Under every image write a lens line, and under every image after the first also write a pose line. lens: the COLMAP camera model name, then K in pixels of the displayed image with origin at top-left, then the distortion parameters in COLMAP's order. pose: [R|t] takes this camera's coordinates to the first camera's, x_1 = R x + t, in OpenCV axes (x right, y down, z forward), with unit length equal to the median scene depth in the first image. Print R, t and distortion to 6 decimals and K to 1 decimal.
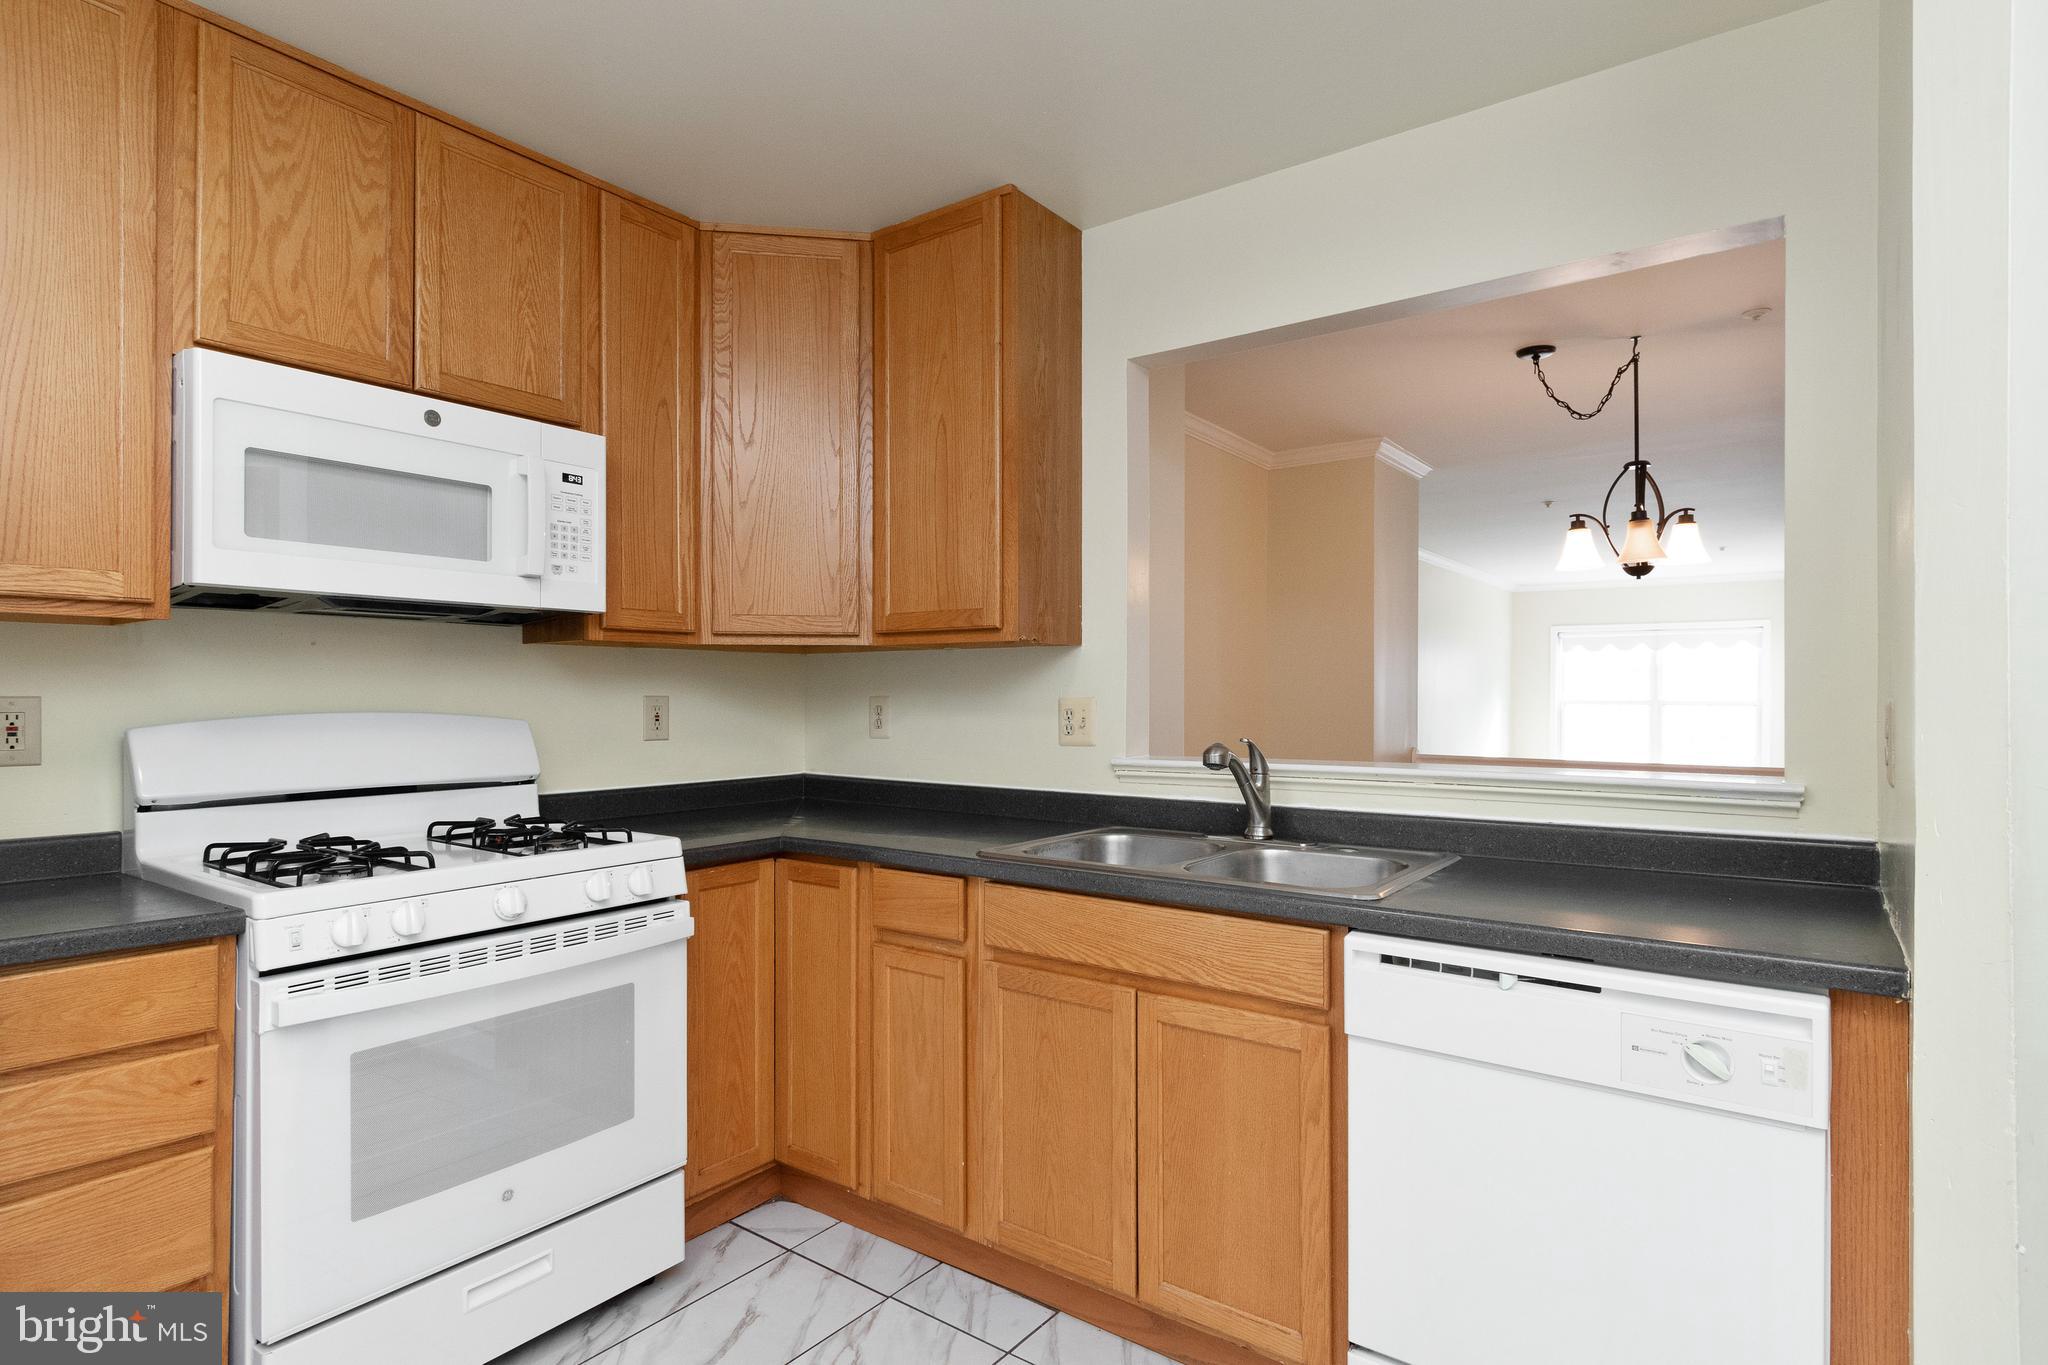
lens RADIAL K [[1050.0, 0, 1030.7], [0, 1050.0, 691.9], [0, 0, 1]] dist [0.002840, 0.000536]
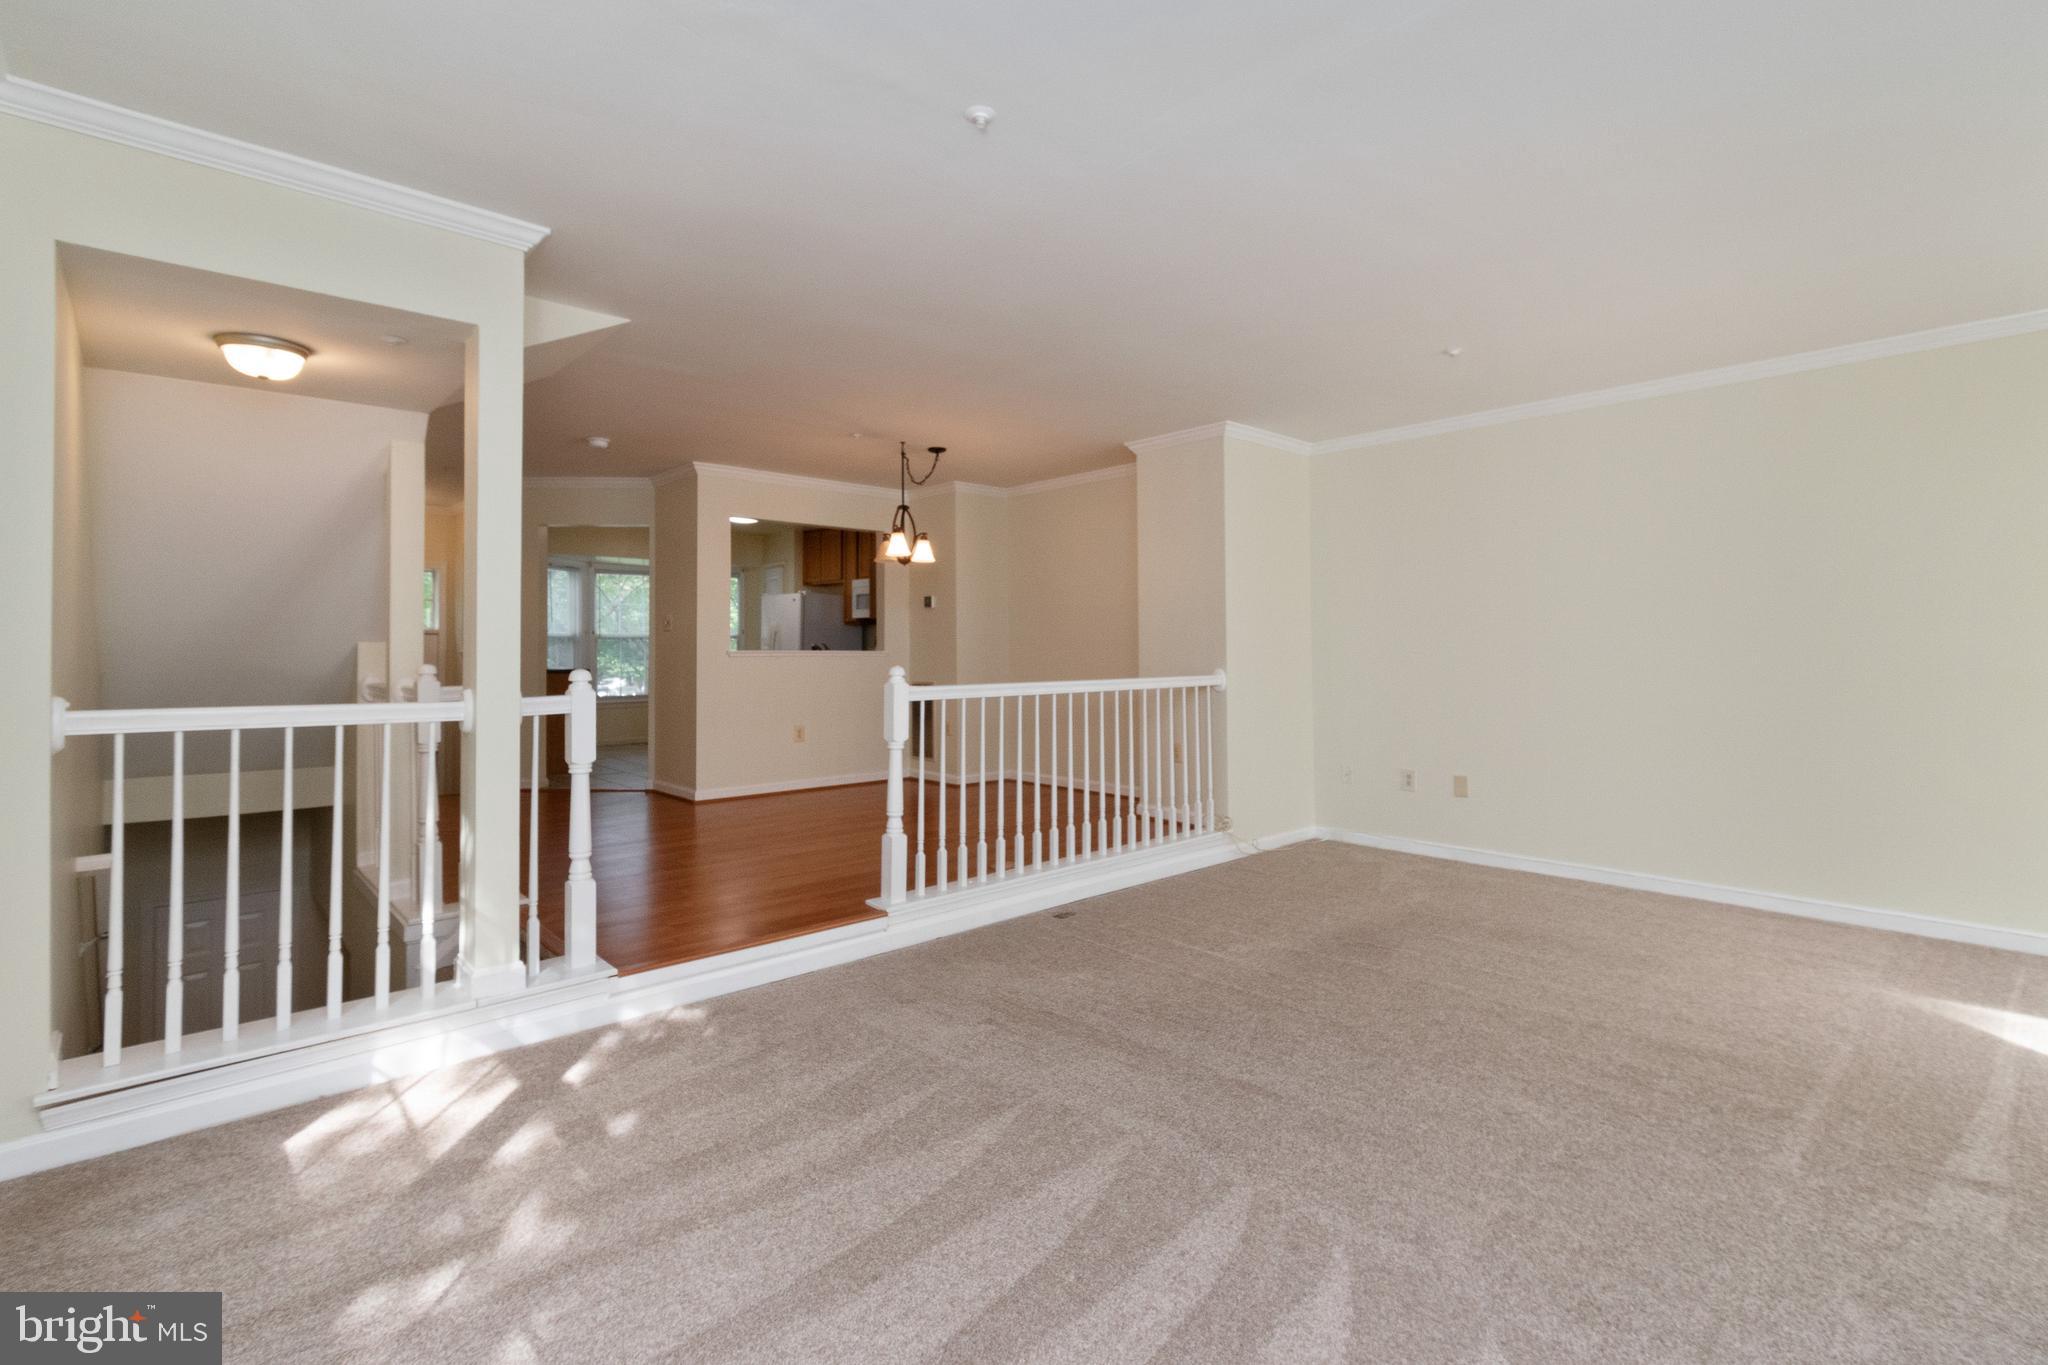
lens RADIAL K [[923.1, 0, 1031.1], [0, 923.1, 660.6], [0, 0, 1]] dist [0.000239, 0.000151]
pose [[-0.192272, 0.006480, -0.981320, 3.328717], [0.002285, 0.999978, 0.006155, 0.088399], [0.981339, -0.001058, -0.192282, 2.363022]]
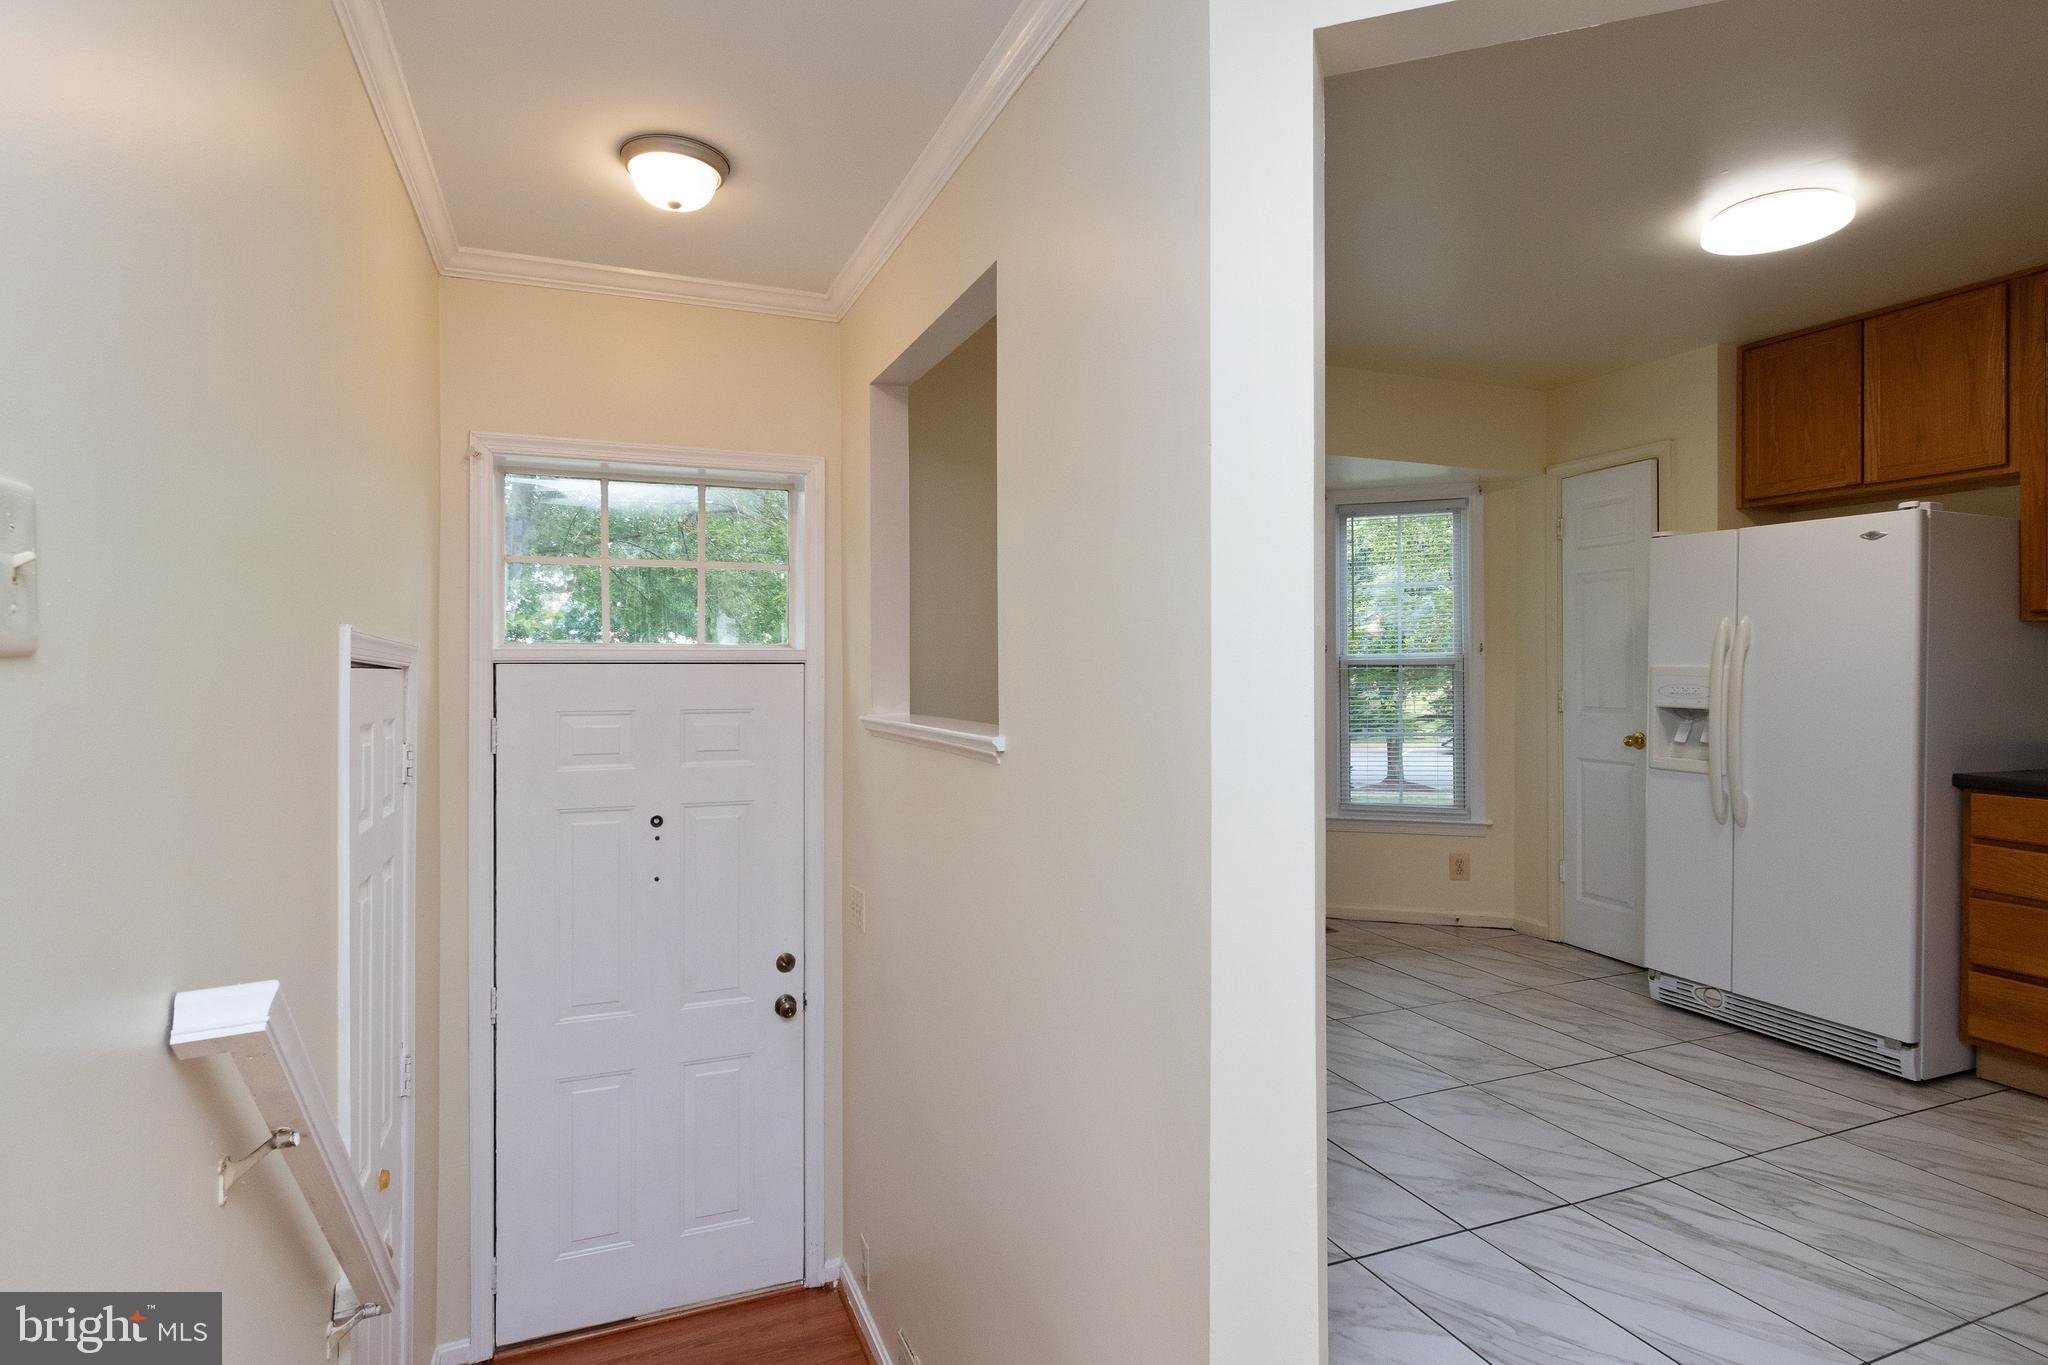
lens RADIAL K [[1061.9, 0, 1023.9], [0, 1061.9, 671.4], [0, 0, 1]] dist [0.000777, -0.001120]
pose [[-0.525006, -0.000892, -0.851098, 1.186850], [0.003685, 0.999988, -0.003321, 0.012847], [0.851091, -0.004880, -0.524996, 0.294077]]
